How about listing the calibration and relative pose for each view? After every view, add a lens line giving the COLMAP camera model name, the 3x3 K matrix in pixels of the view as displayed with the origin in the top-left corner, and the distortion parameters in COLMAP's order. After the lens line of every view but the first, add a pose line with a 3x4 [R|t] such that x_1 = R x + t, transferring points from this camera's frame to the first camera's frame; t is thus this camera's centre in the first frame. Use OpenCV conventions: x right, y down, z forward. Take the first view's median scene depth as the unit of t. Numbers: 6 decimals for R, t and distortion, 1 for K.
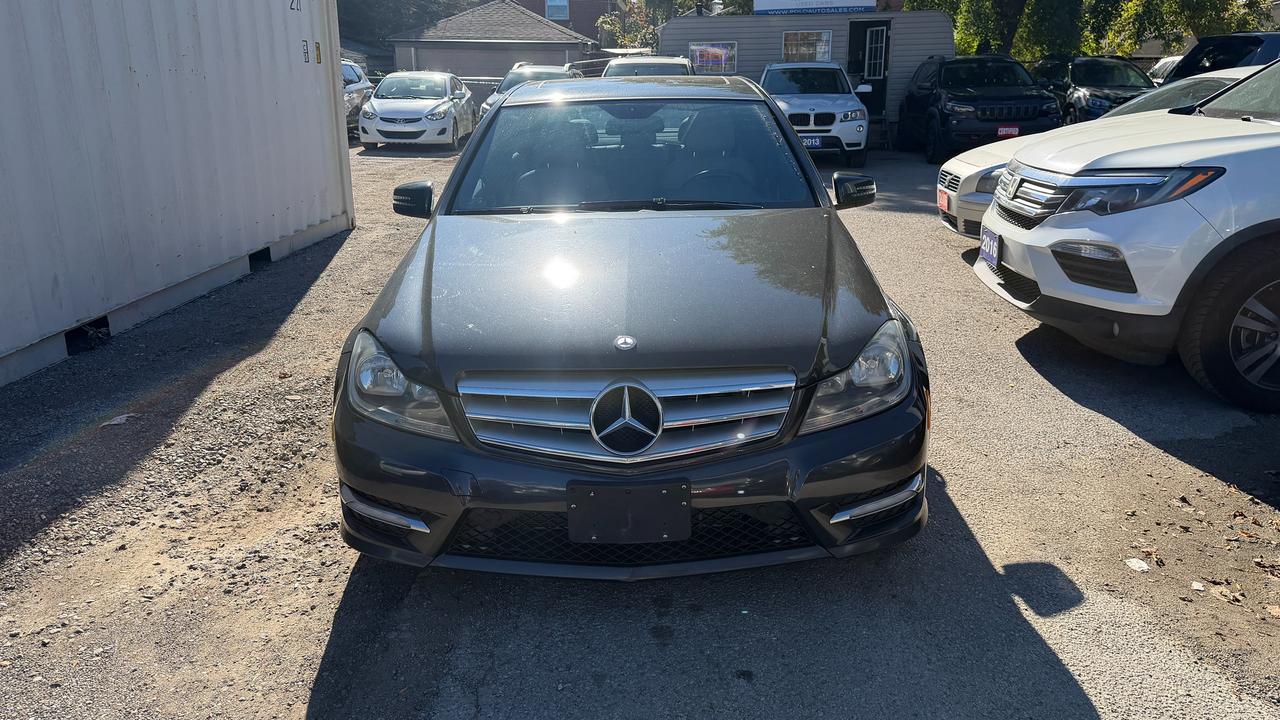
lens RADIAL K [[919.7, 0, 661.5], [0, 919.7, 353.7], [0, 0, 1]] dist [0.036205, -0.004473]
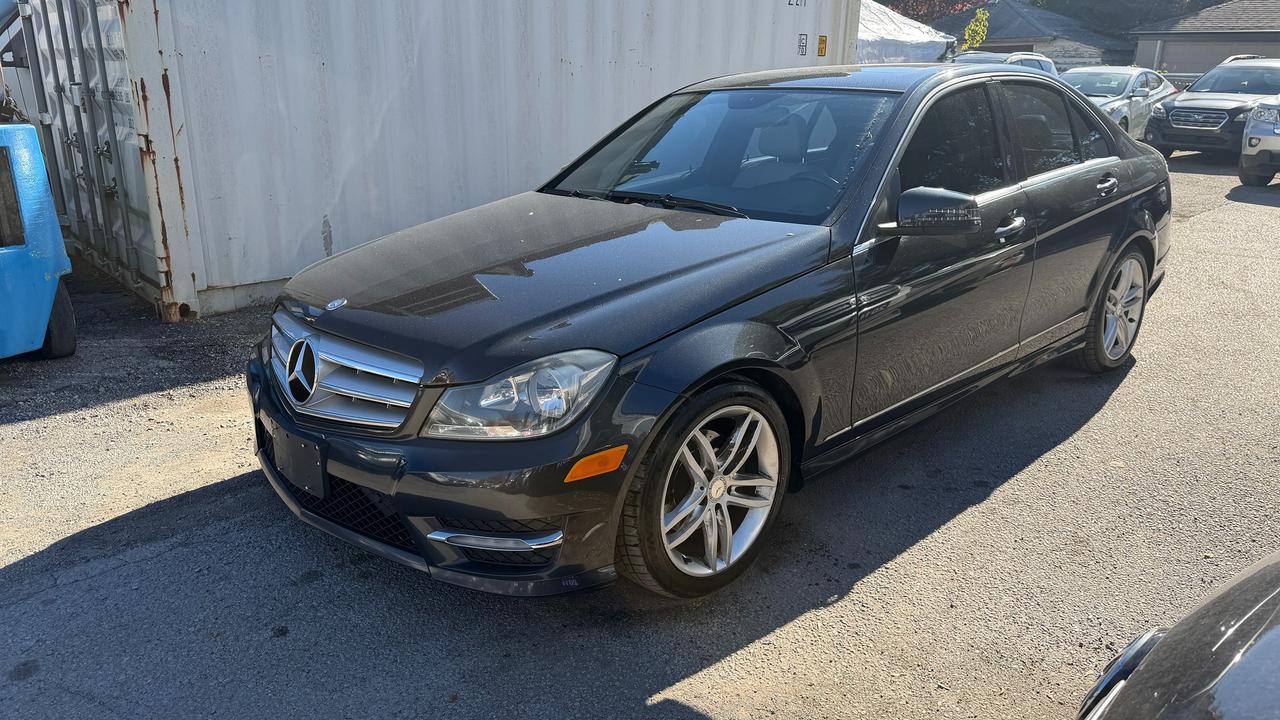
lens RADIAL K [[924.3, 0, 640.0], [0, 924.3, 360.0], [0, 0, 1]] dist [0.002185, 0.000513]
pose [[0.686329, 0.227093, -0.690928, 0.578648], [-0.219862, 0.970337, 0.100530, -0.081049], [0.693263, 0.082912, 0.715899, 0.290577]]
